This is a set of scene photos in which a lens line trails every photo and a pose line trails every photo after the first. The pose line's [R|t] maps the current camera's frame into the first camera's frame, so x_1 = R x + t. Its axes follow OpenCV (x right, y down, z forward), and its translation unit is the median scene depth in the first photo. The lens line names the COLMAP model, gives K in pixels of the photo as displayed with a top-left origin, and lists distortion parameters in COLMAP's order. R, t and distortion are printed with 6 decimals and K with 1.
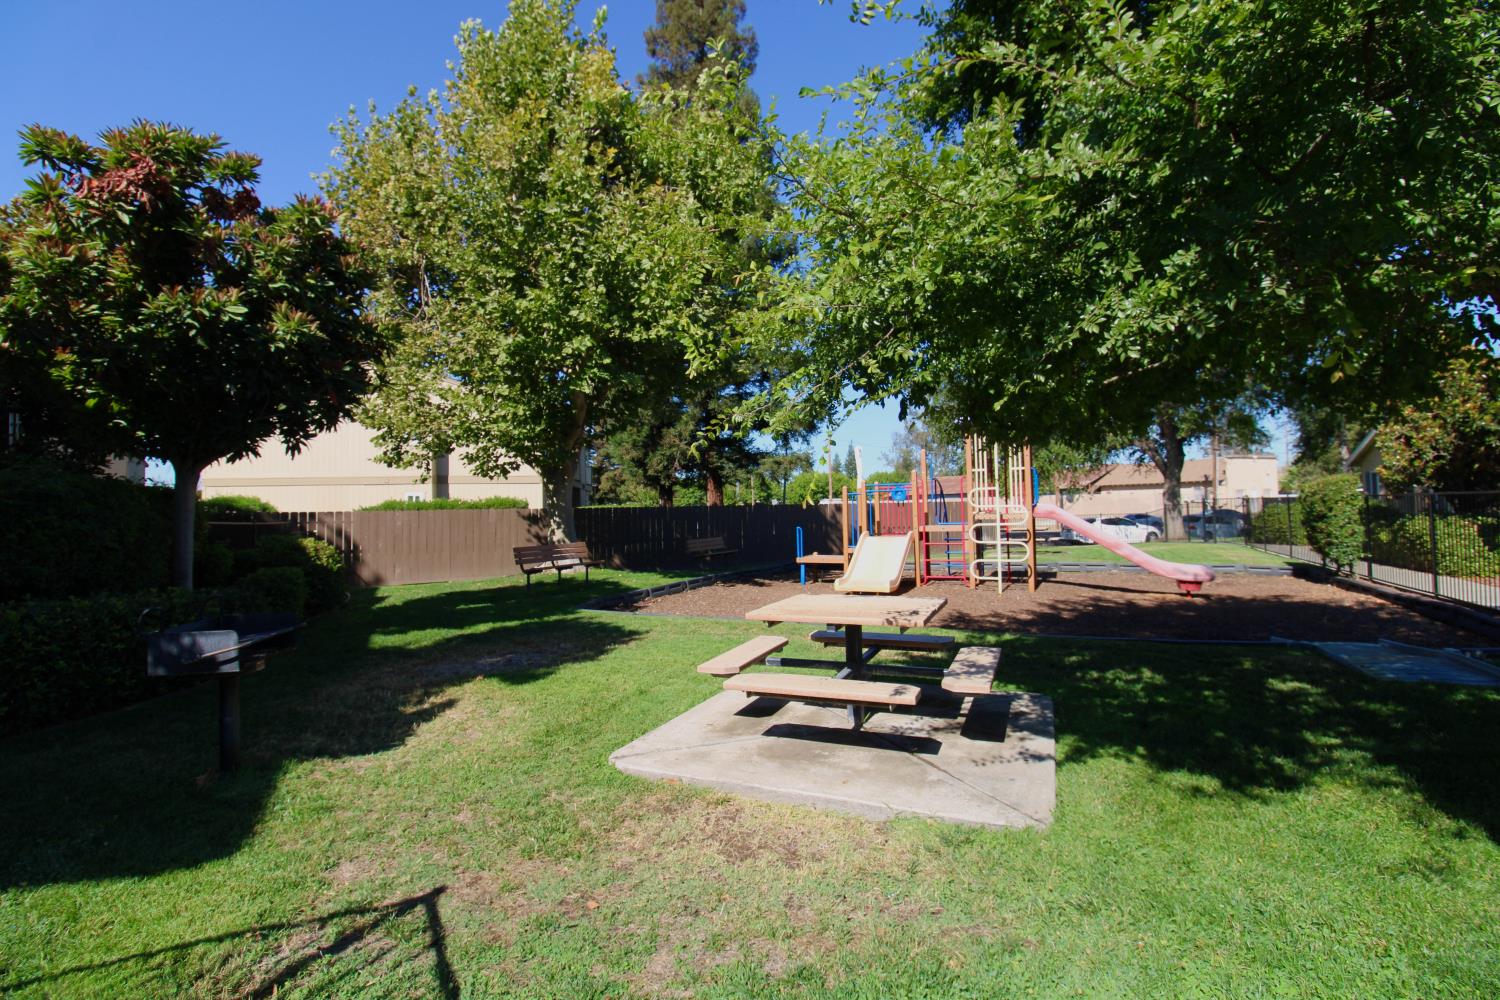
lens RADIAL K [[699.7, 0, 741.8], [0, 699.7, 491.5], [0, 0, 1]] dist [0.001145, -0.014944]
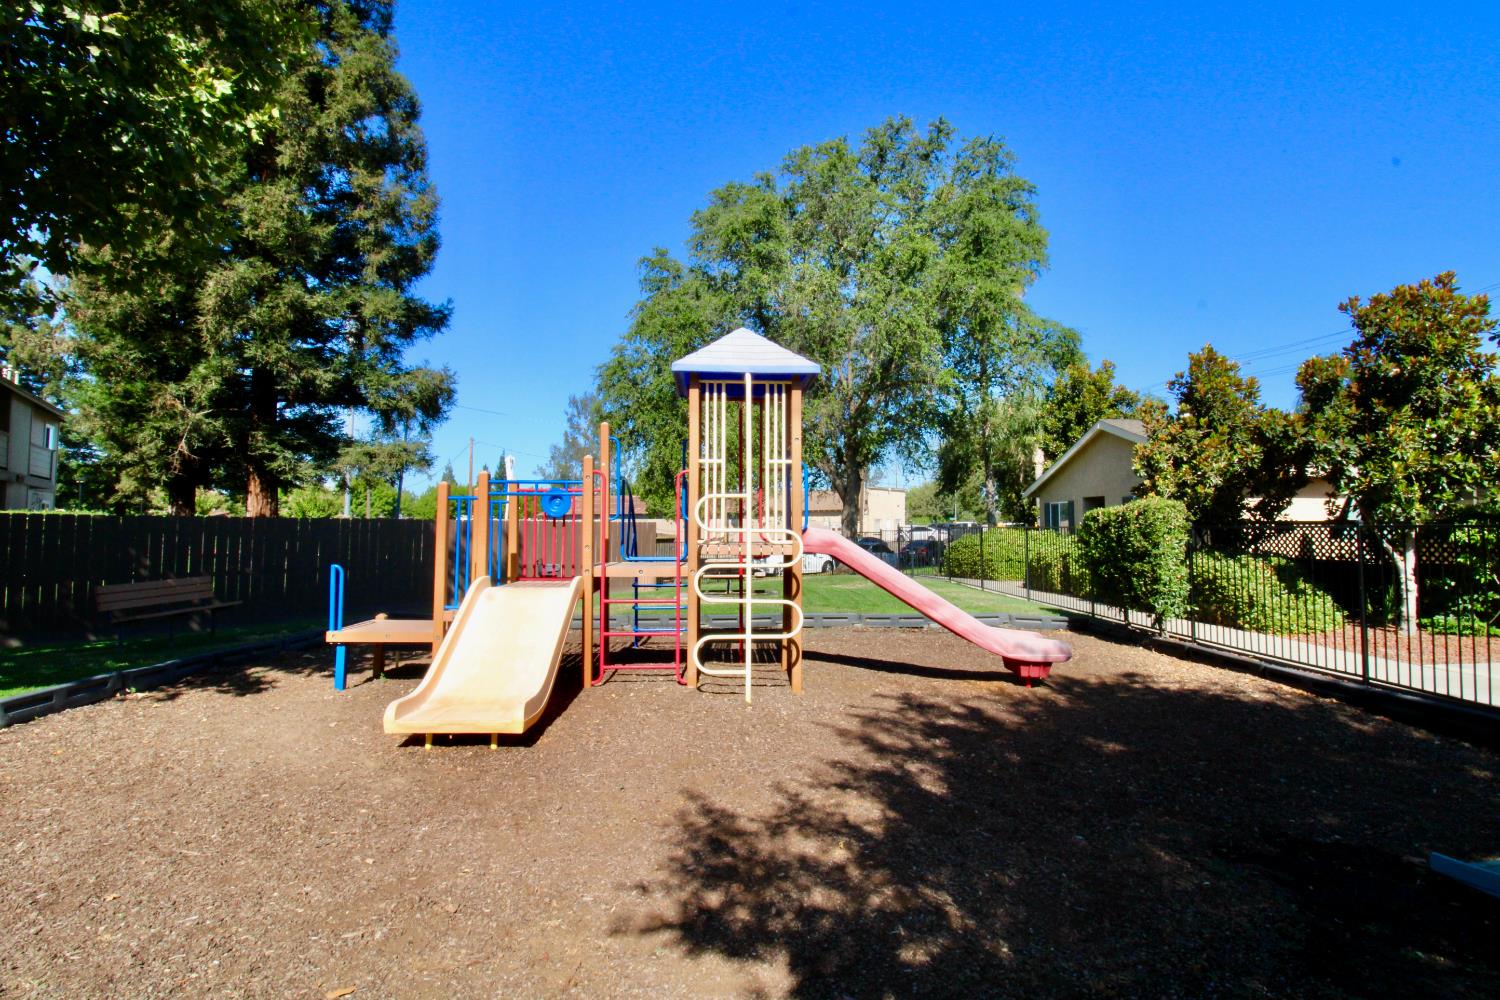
lens RADIAL K [[699.7, 0, 741.8], [0, 699.7, 491.5], [0, 0, 1]] dist [0.001145, -0.014944]
pose [[0.885318, 0.048420, 0.462458, 0.104775], [-0.034712, 0.998670, -0.038111, 0.010565], [-0.463689, 0.017687, 0.885822, 0.469319]]
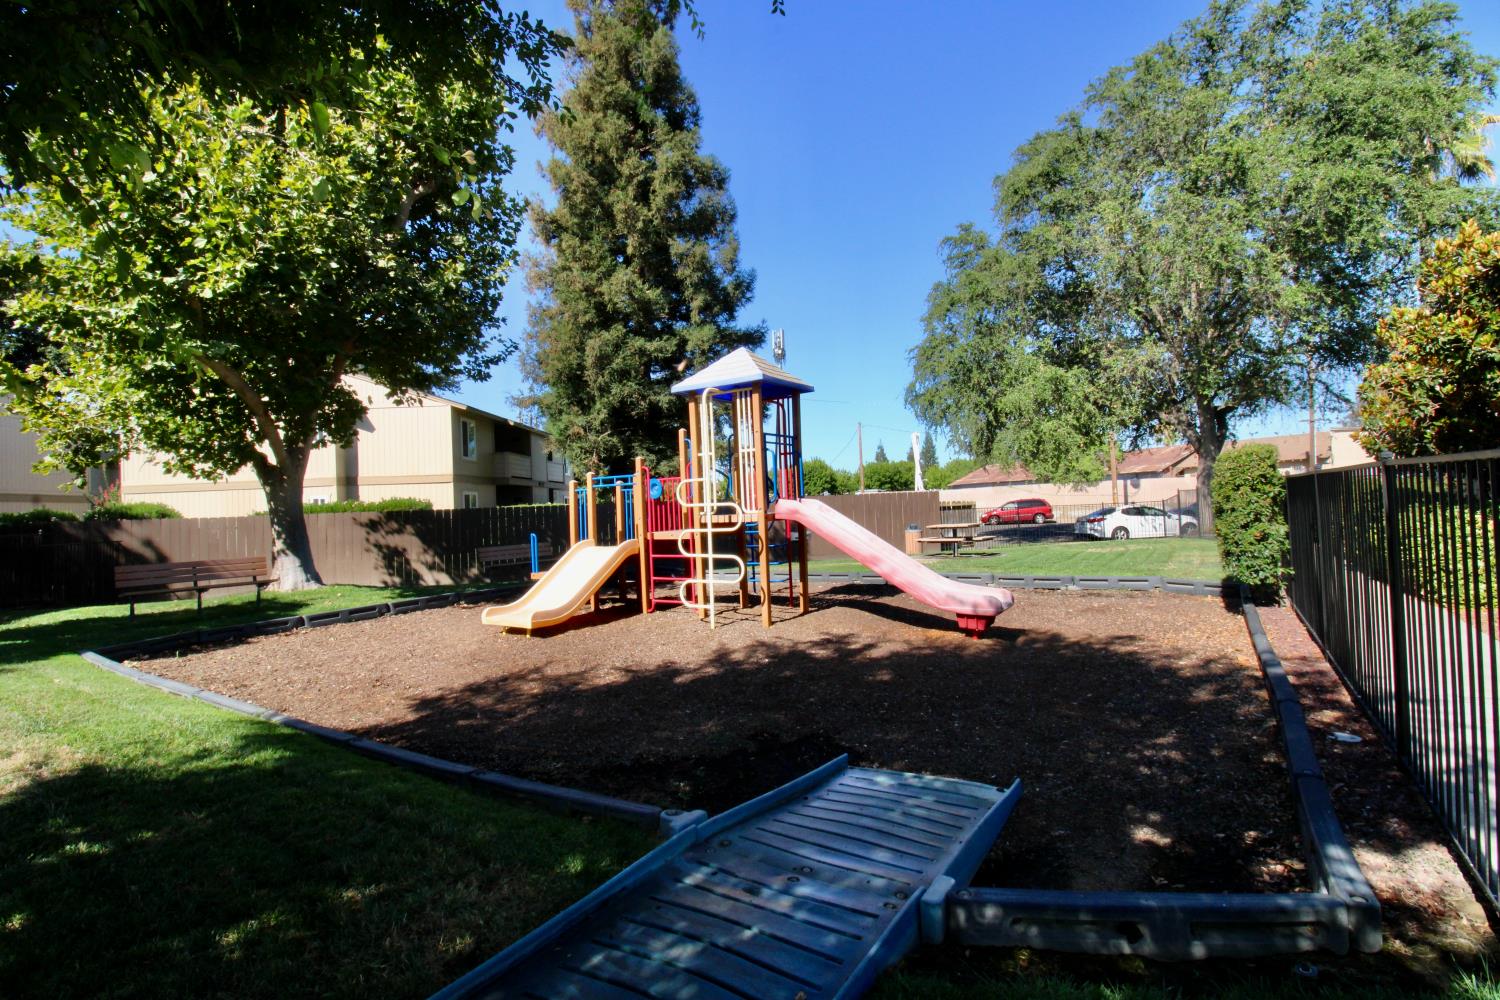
lens RADIAL K [[694.9, 0, 791.8], [0, 694.9, 486.5], [0, 0, 1]] dist [0.018931, 0.000193]
pose [[0.993441, -0.022071, -0.112197, 0.453893], [0.022632, 0.999737, 0.003725, 0.002614], [0.112086, -0.006240, 0.993679, 0.267527]]
